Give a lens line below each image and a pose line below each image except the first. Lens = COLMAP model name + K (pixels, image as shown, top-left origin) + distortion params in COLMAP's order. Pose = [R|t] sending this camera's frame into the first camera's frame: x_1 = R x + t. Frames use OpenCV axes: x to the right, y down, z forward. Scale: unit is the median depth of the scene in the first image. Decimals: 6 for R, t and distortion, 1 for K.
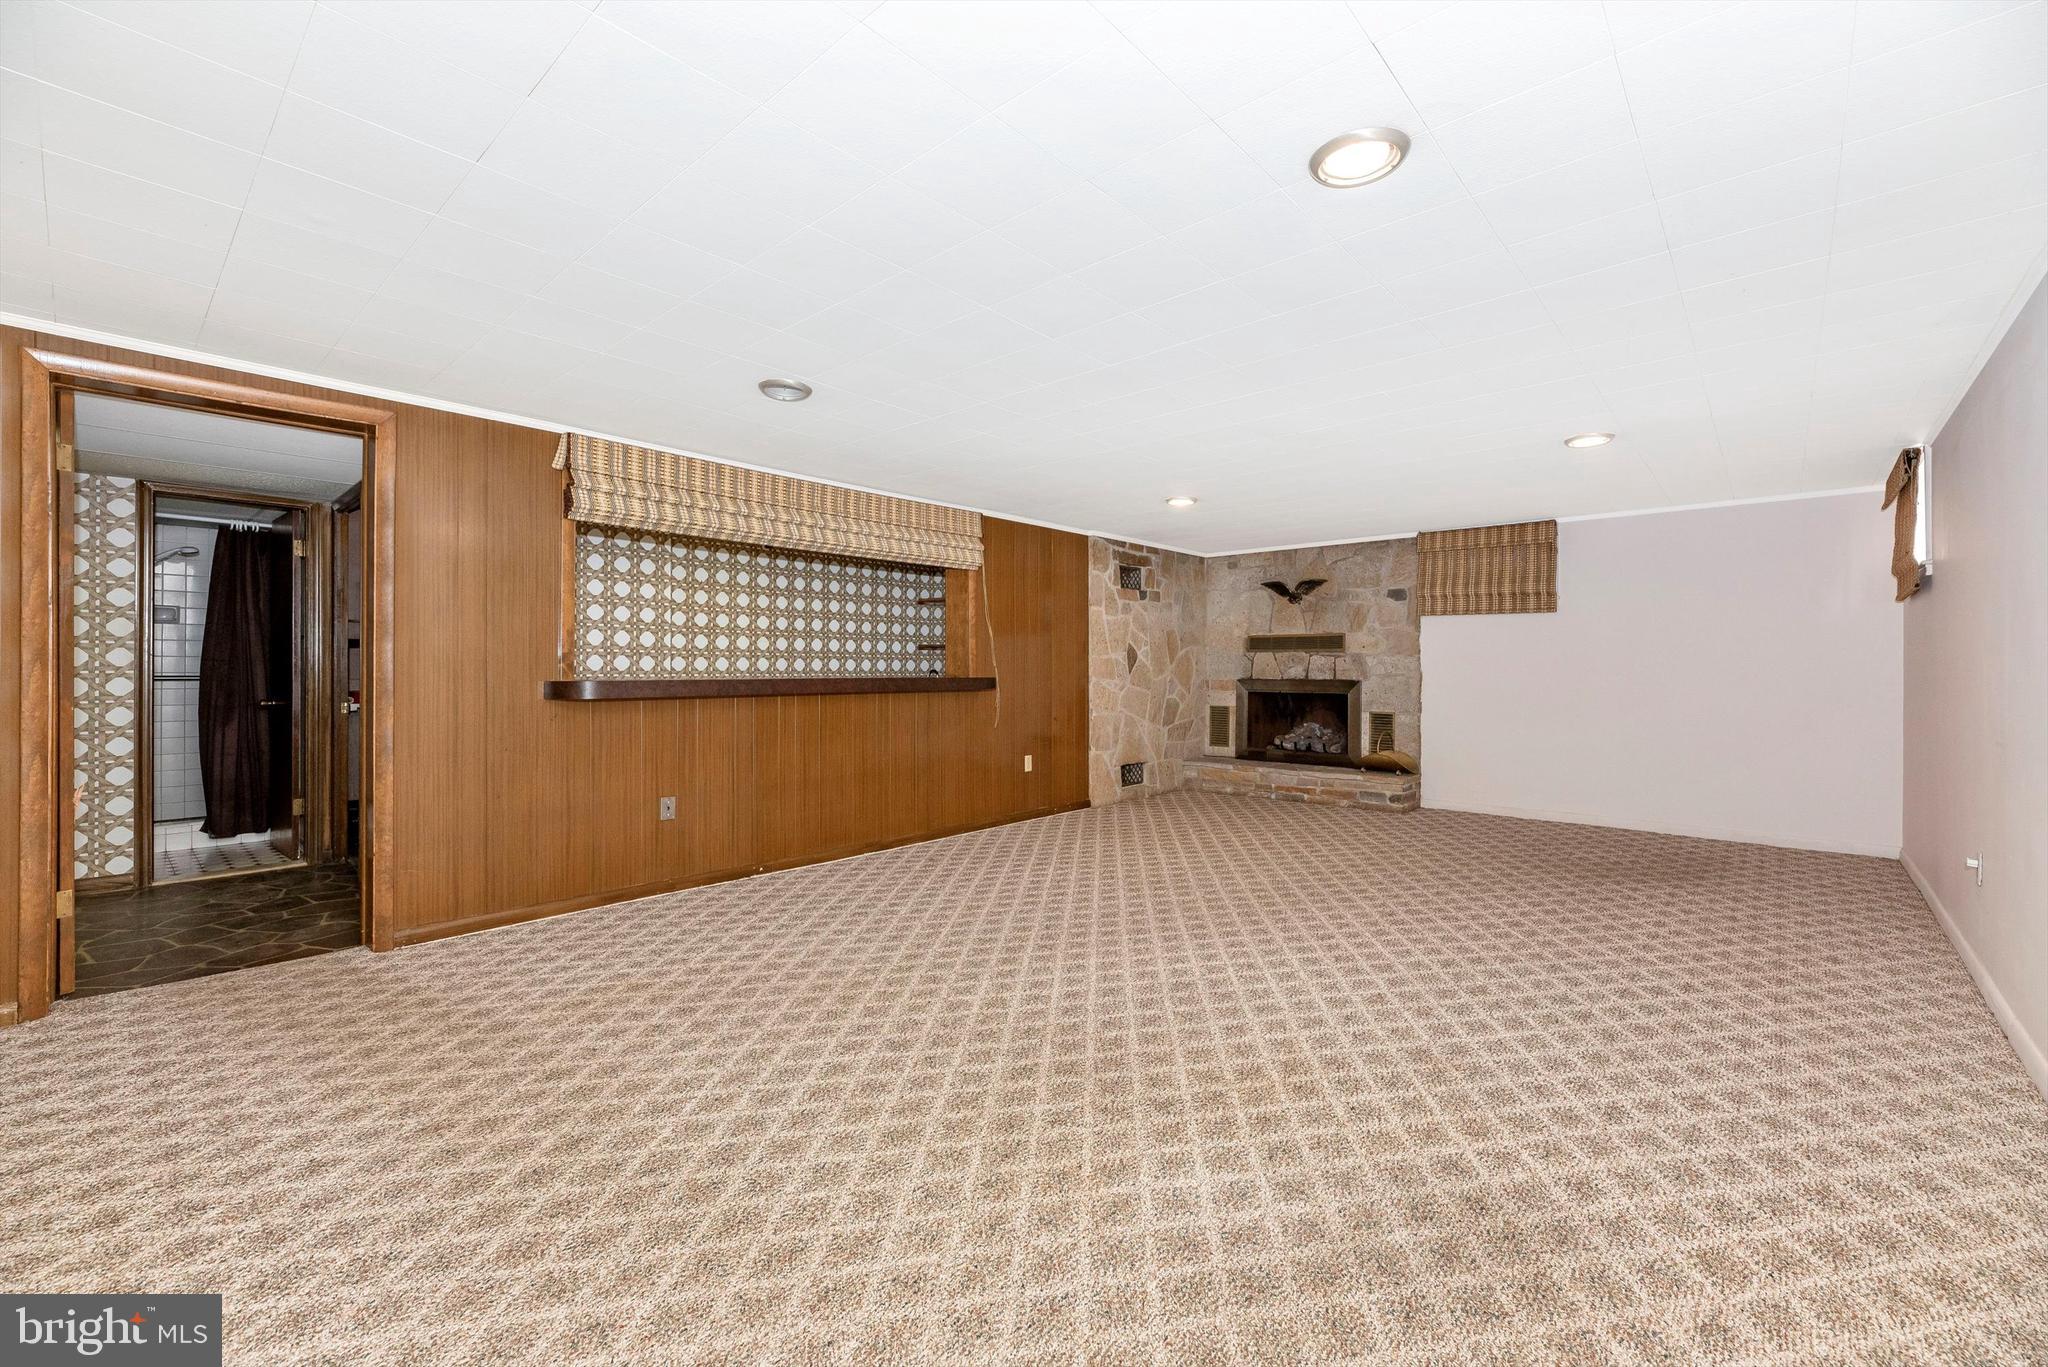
lens RADIAL K [[843.8, 0, 1024.9], [0, 843.8, 673.8], [0, 0, 1]] dist [-0.003957, 0.000761]
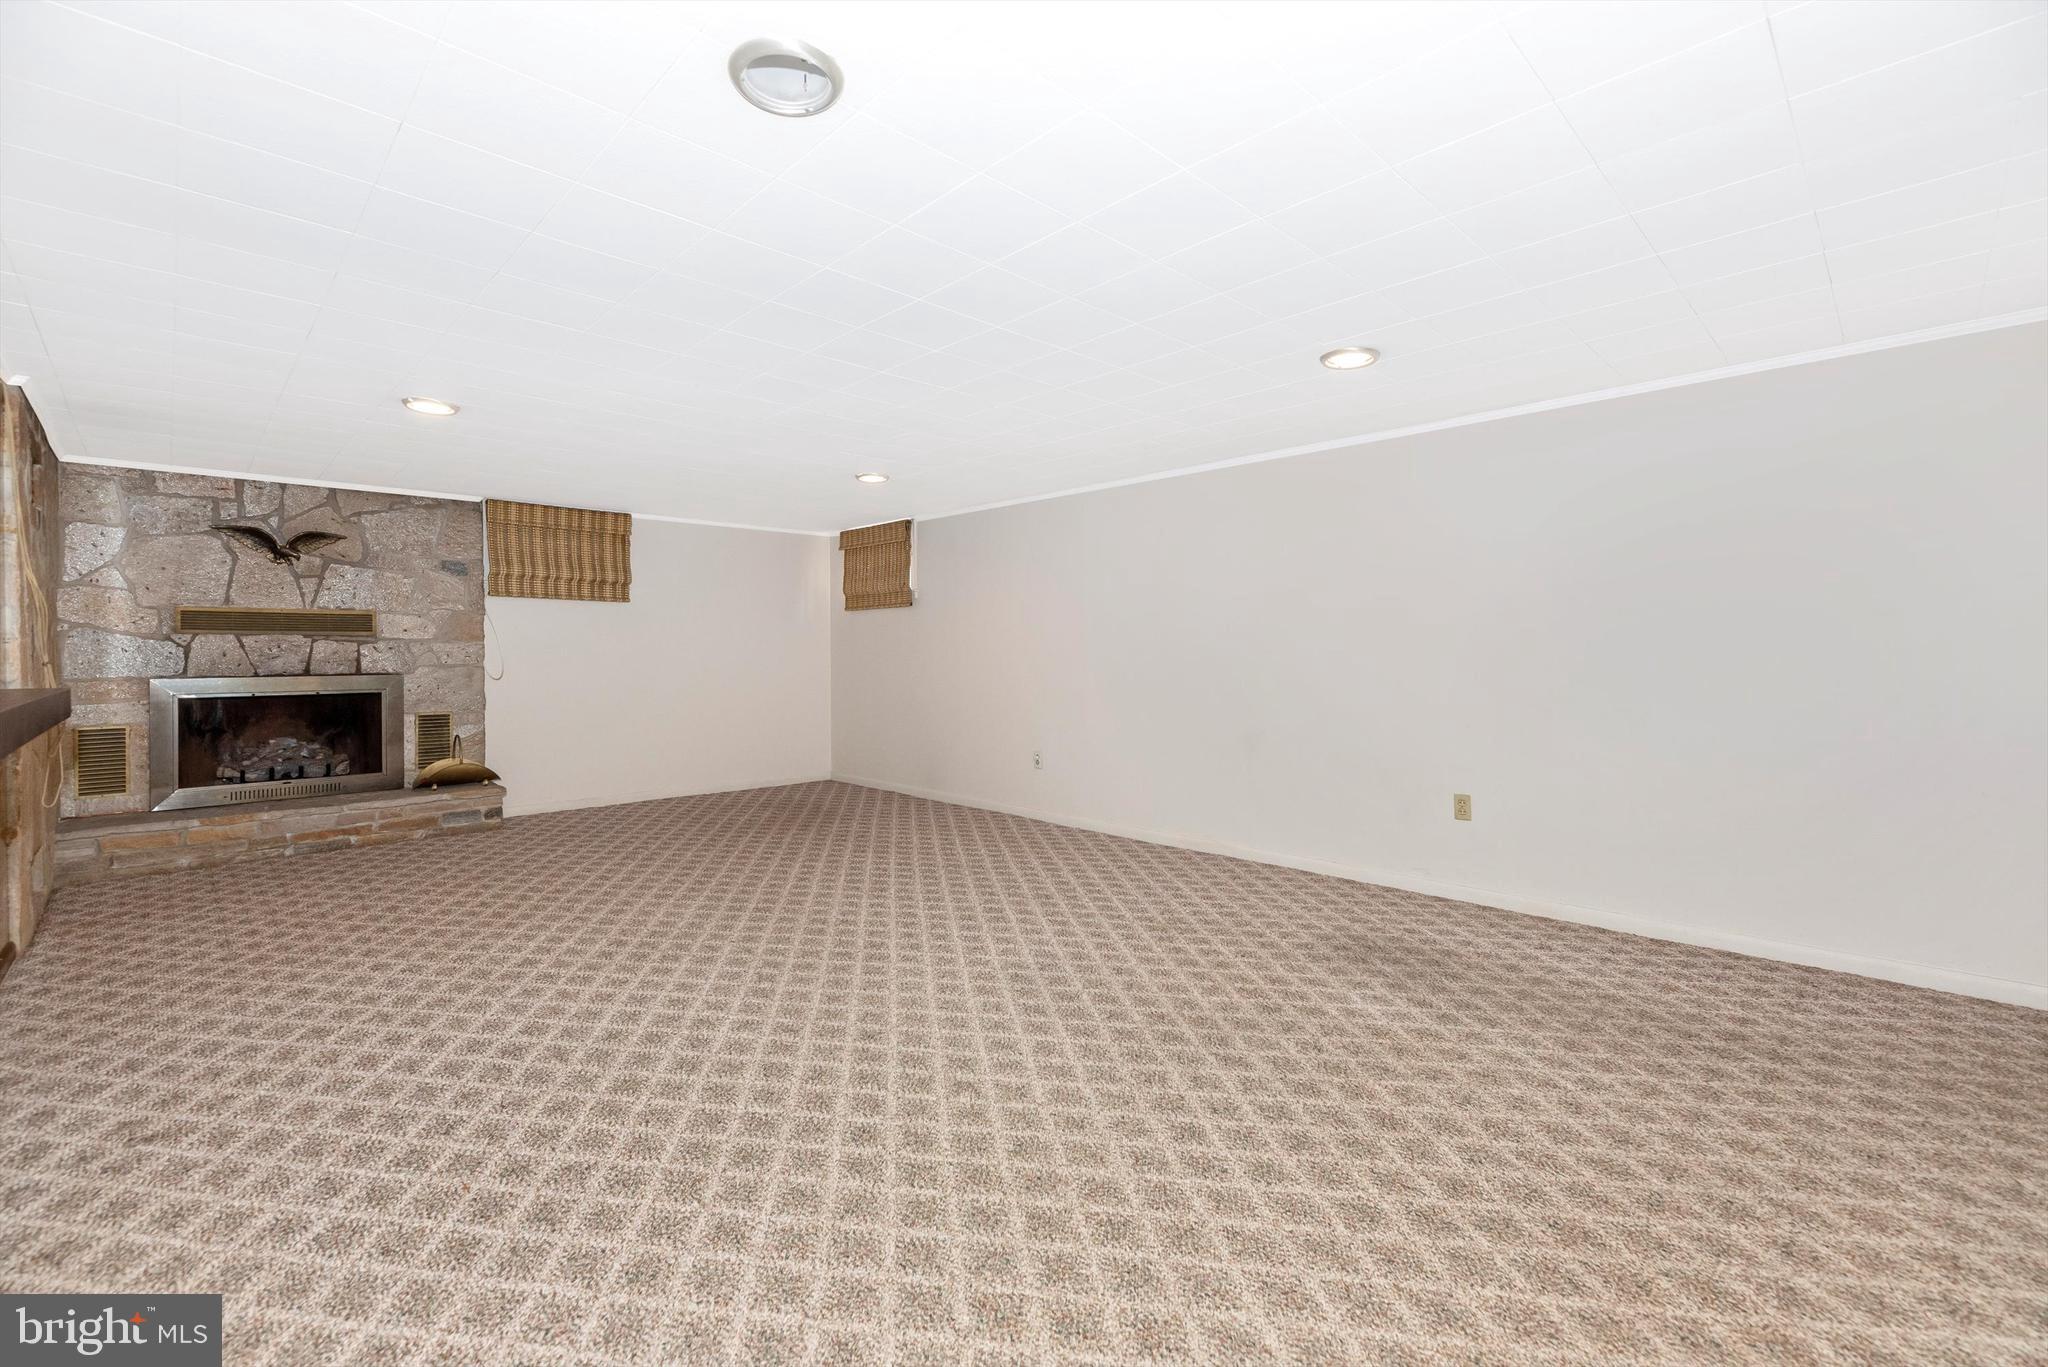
lens RADIAL K [[843.8, 0, 1038.0], [0, 843.8, 649.5], [0, 0, 1]] dist [-0.003957, 0.000761]
pose [[0.076789, -0.000219, 0.997047, -0.338977], [0.011205, 0.999937, -0.000644, -0.007682], [-0.996984, 0.011221, 0.076787, 0.377885]]
